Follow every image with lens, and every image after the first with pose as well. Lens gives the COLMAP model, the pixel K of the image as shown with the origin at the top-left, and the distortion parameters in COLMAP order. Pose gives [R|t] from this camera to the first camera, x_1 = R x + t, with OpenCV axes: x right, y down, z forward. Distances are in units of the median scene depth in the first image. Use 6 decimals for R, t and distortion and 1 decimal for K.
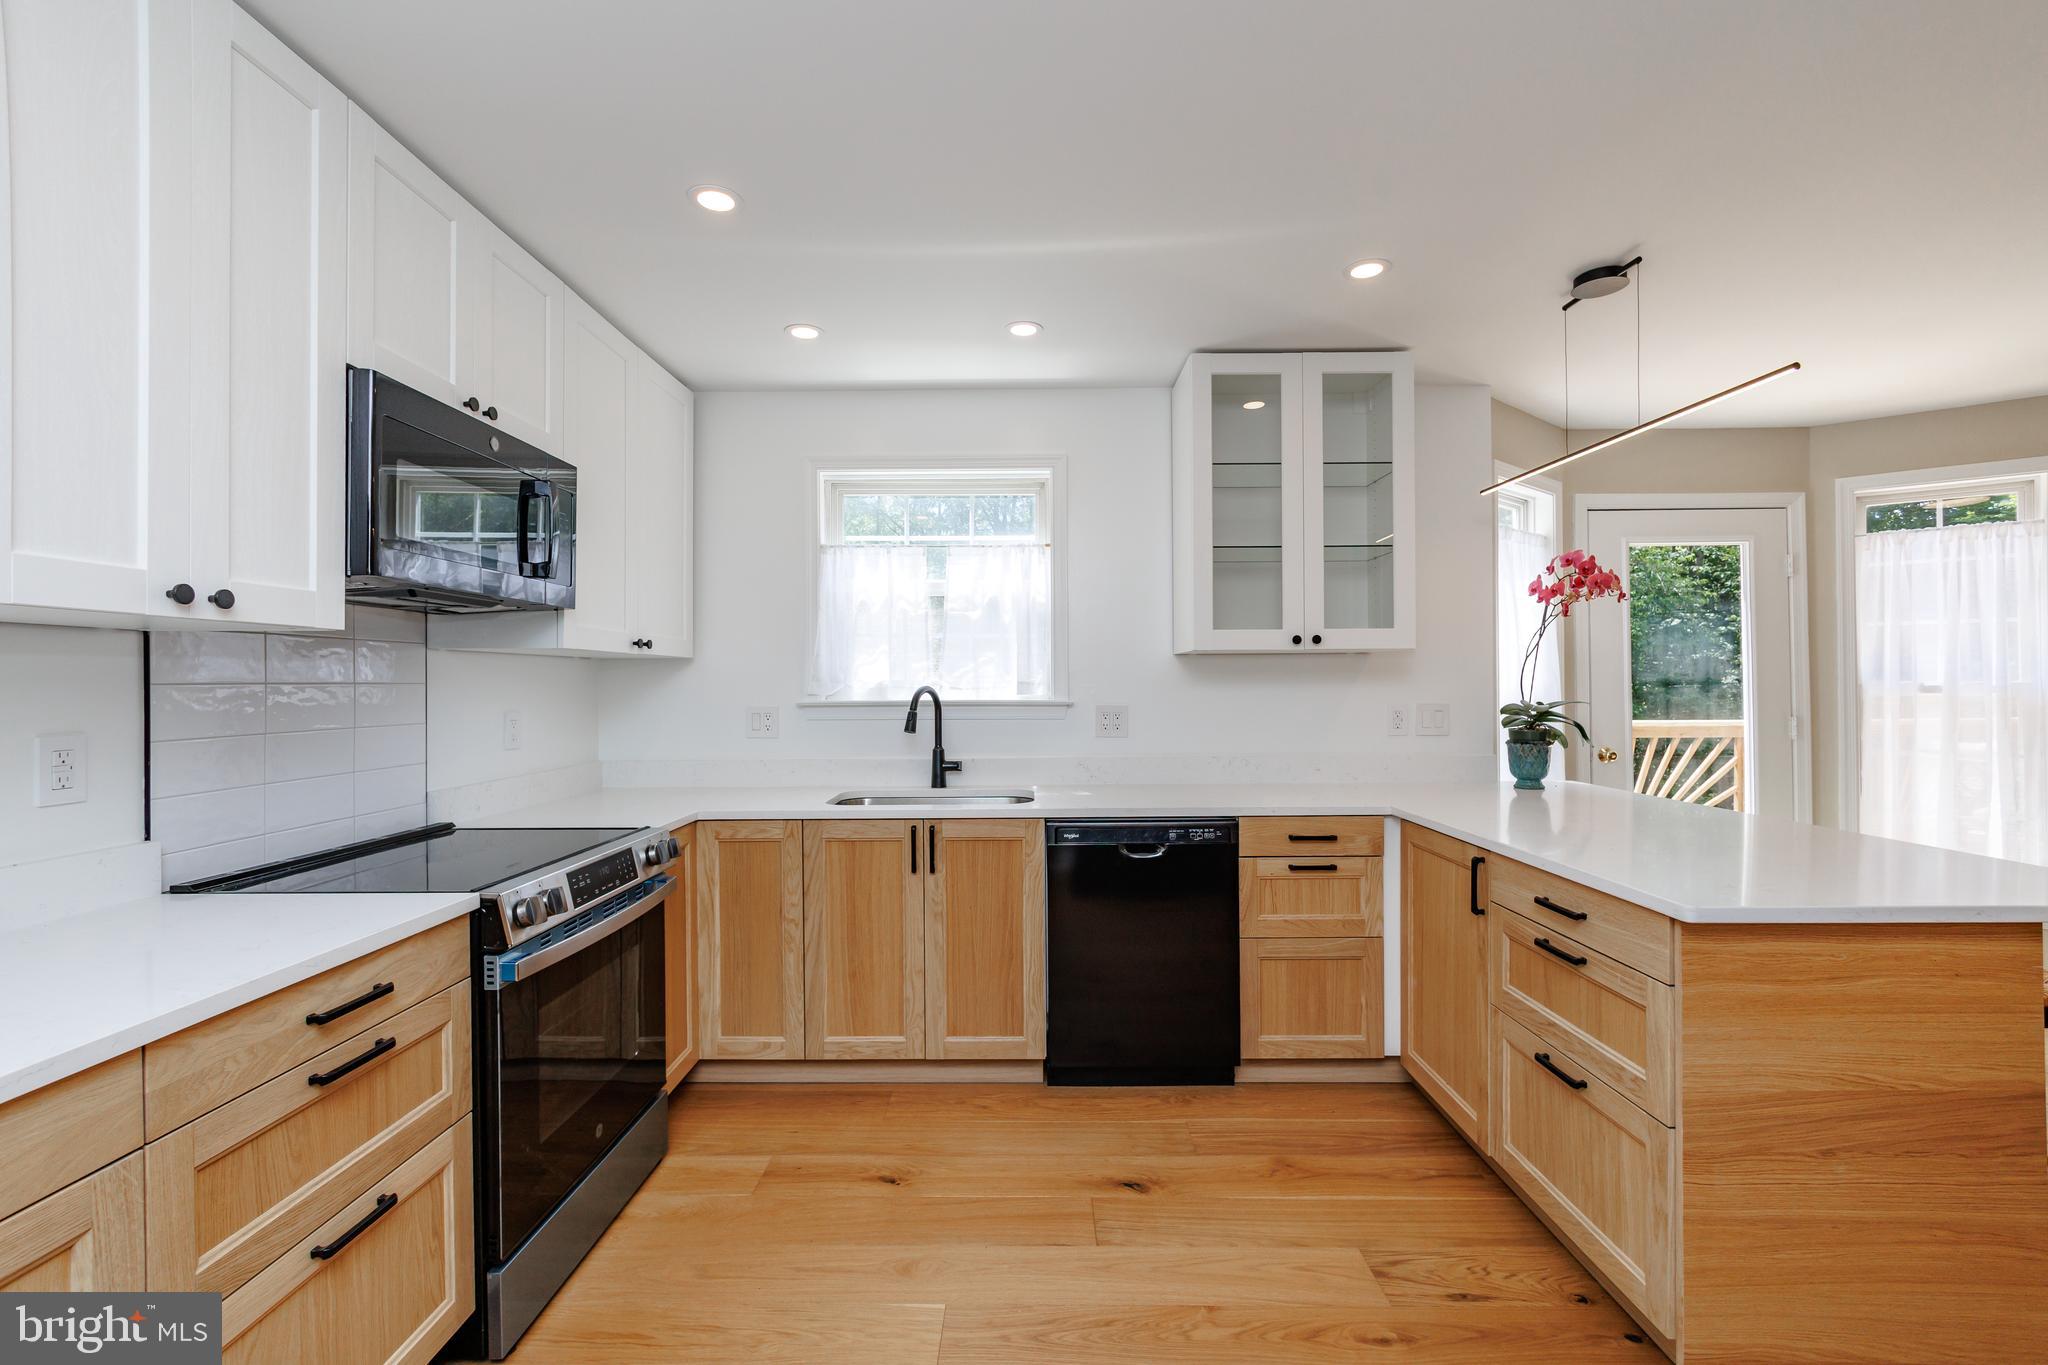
lens RADIAL K [[866.8, 0, 1028.3], [0, 866.8, 677.0], [0, 0, 1]] dist [-0.002671, -0.000176]
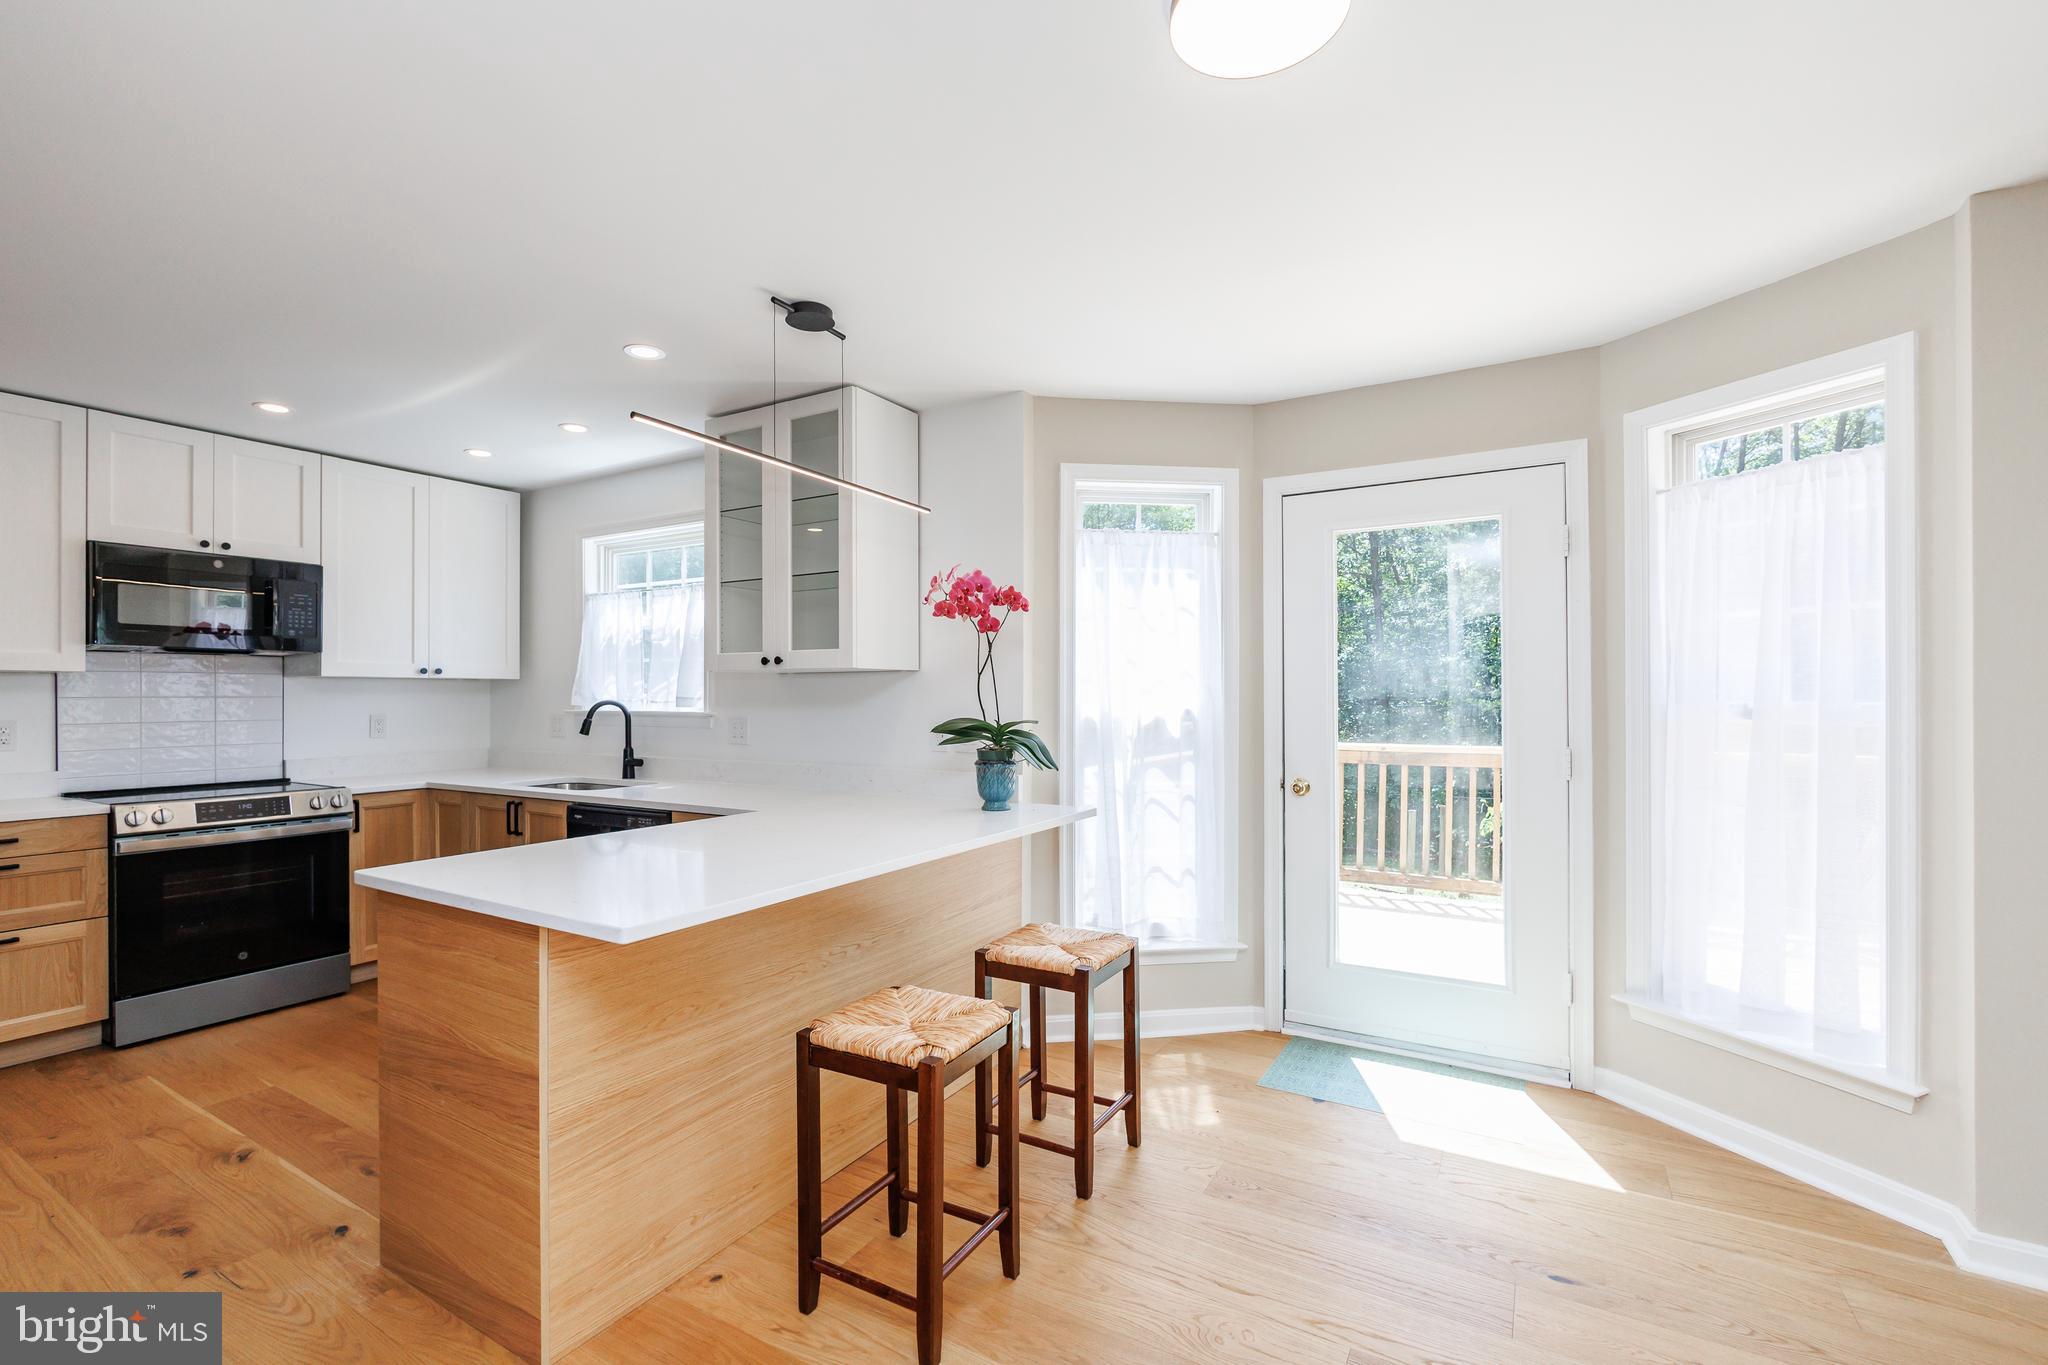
lens RADIAL K [[879.4, 0, 1022.3], [0, 879.4, 689.9], [0, 0, 1]] dist [-0.001910, -0.000808]
pose [[0.868945, -0.000266, -0.494908, 1.156670], [0.002681, 0.999988, 0.004170, -0.008972], [0.494901, -0.004950, 0.868935, 0.168064]]
